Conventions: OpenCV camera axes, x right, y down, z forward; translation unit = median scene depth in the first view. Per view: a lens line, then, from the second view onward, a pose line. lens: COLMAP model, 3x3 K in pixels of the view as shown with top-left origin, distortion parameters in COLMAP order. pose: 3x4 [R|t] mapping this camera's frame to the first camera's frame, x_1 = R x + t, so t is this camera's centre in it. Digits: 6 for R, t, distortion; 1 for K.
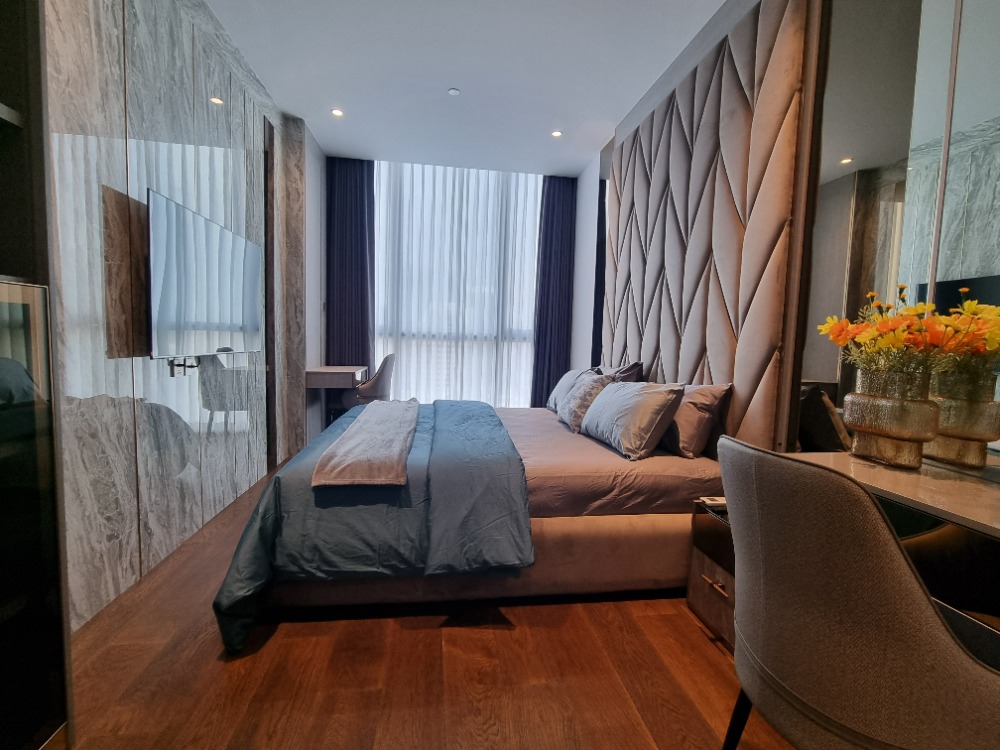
lens RADIAL K [[465.2, 0, 500.8], [0, 465.2, 374.5], [0, 0, 1]] dist [0.001099, -0.001514]
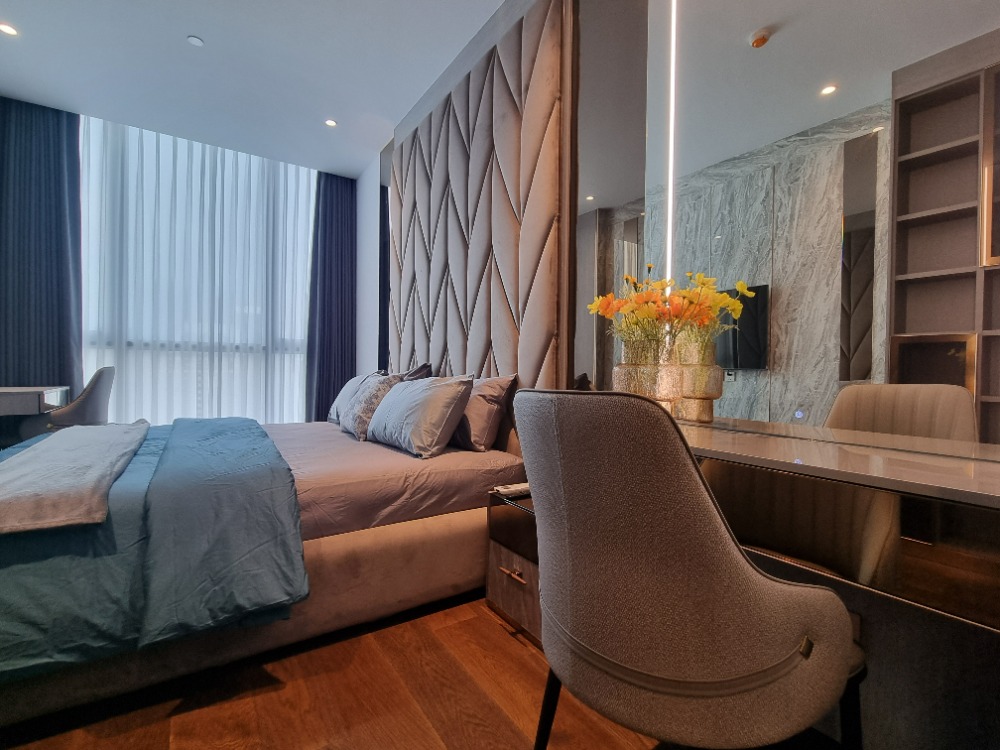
lens RADIAL K [[465.2, 0, 501.9], [0, 465.2, 375.3], [0, 0, 1]] dist [0.001099, -0.001514]
pose [[0.902334, -0.024089, 0.430364, 0.029484], [0.048282, 0.997802, -0.045381, 0.067795], [-0.428325, 0.061728, 0.901514, 0.095594]]
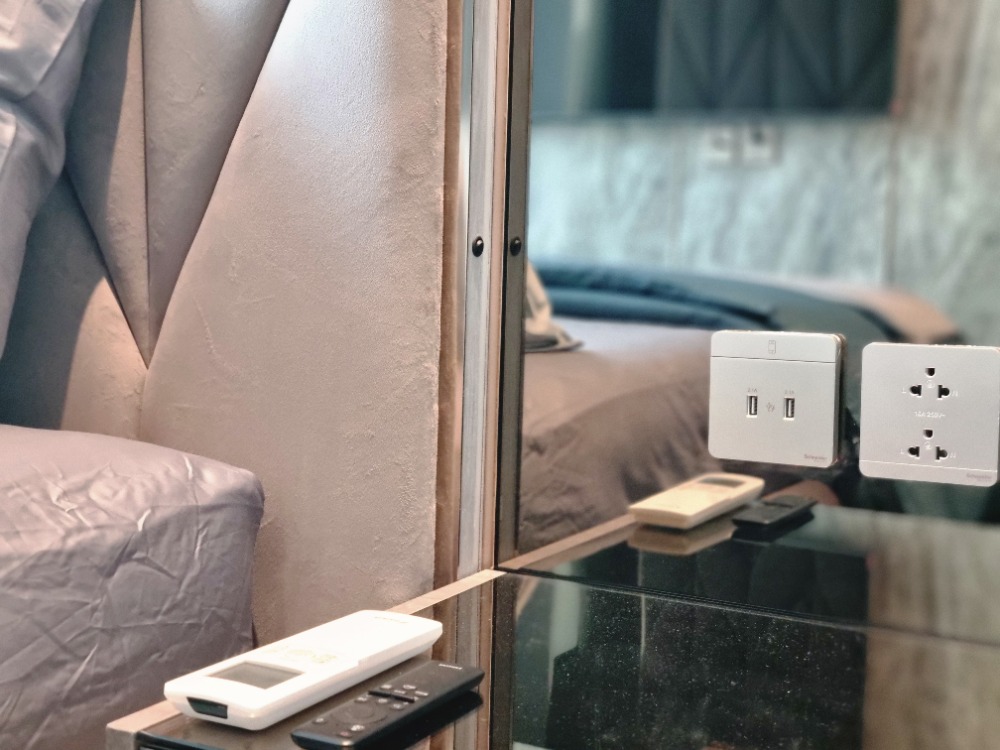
lens RADIAL K [[1492.1, 0, 507.3], [0, 1492.1, 377.8], [0, 0, 1]] dist [0.050676, 0.000000]
pose [[0.596593, -0.097478, 0.796602, 0.160234], [0.059429, 0.995237, 0.077276, 0.141834], [-0.800340, 0.001239, 0.599545, 0.610784]]
